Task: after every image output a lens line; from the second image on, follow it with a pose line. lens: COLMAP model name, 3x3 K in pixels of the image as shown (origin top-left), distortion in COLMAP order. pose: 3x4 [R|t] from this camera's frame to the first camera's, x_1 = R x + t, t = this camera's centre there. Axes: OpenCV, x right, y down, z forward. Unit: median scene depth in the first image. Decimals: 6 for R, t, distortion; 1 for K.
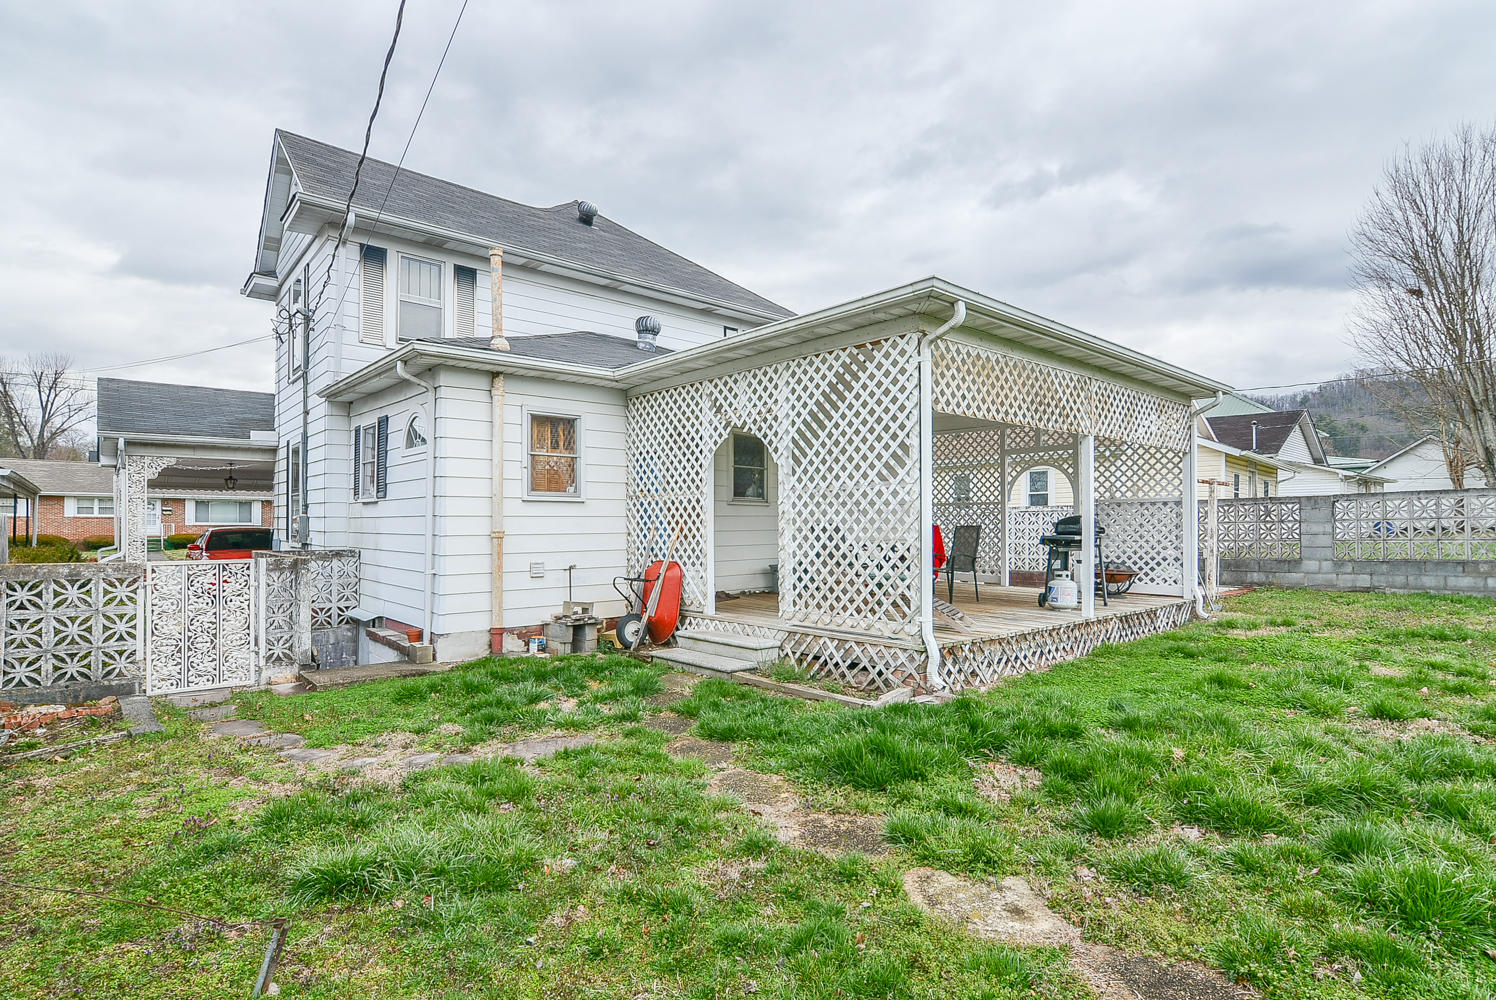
lens RADIAL K [[737.8, 0, 722.2], [0, 737.8, 522.5], [0, 0, 1]] dist [-0.000478, -0.000102]
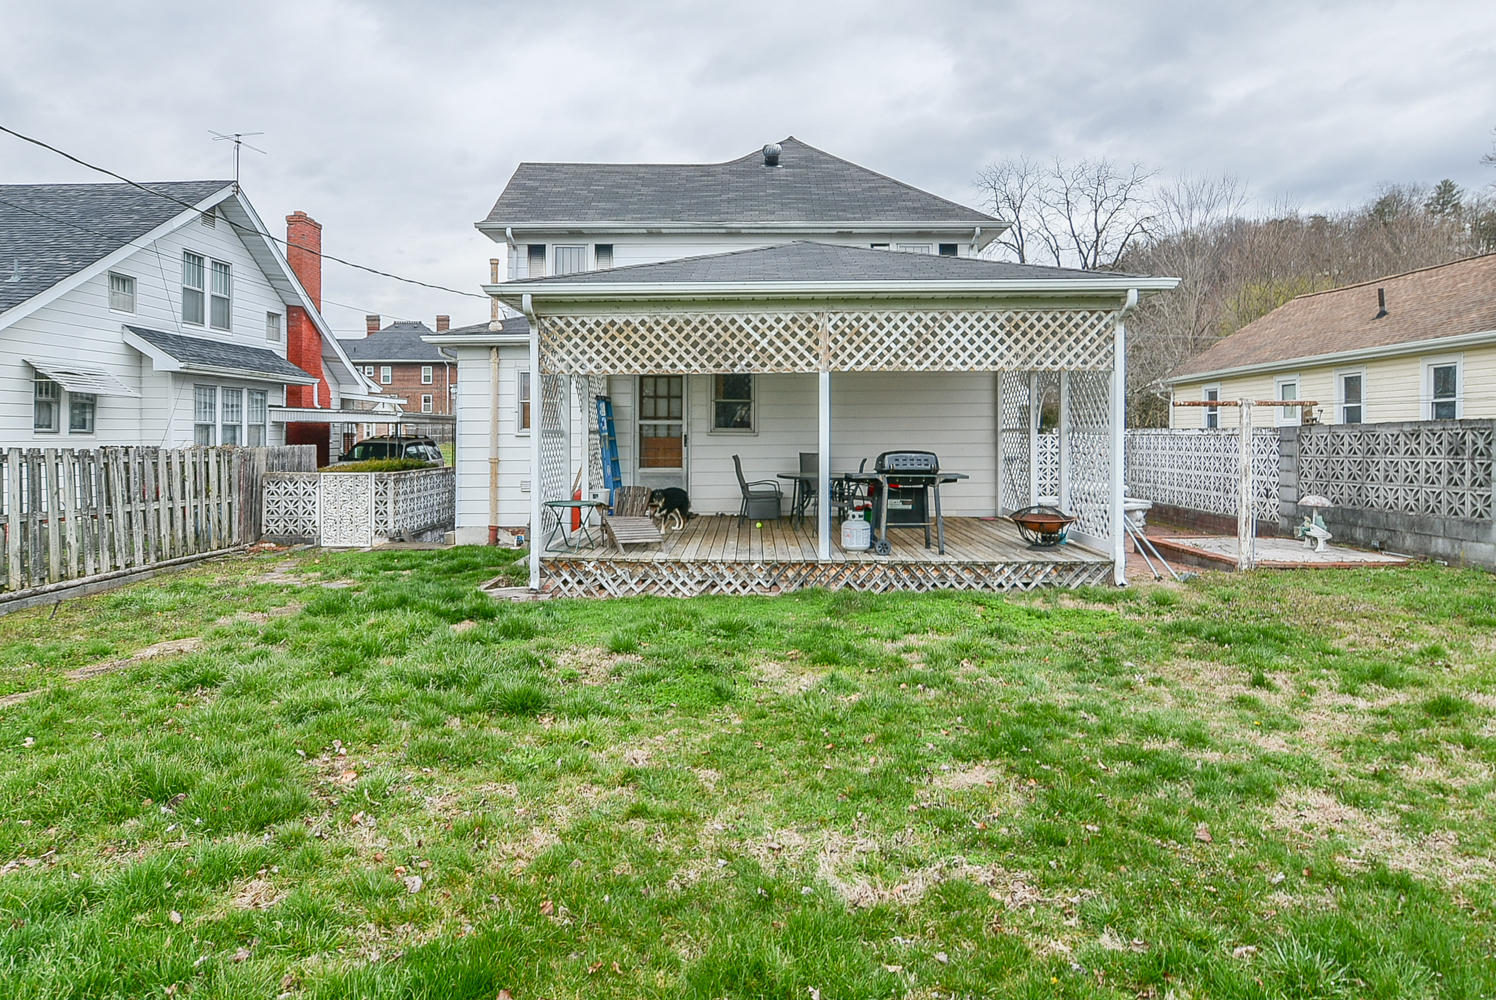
lens RADIAL K [[852.9, 0, 745.1], [0, 852.9, 433.8], [0, 0, 1]] dist [-0.002577, -0.000766]
pose [[0.750450, 0.001952, -0.660924, 1.384262], [0.003742, 0.999967, 0.007202, -0.054095], [0.660917, -0.007878, 0.750418, 0.103760]]
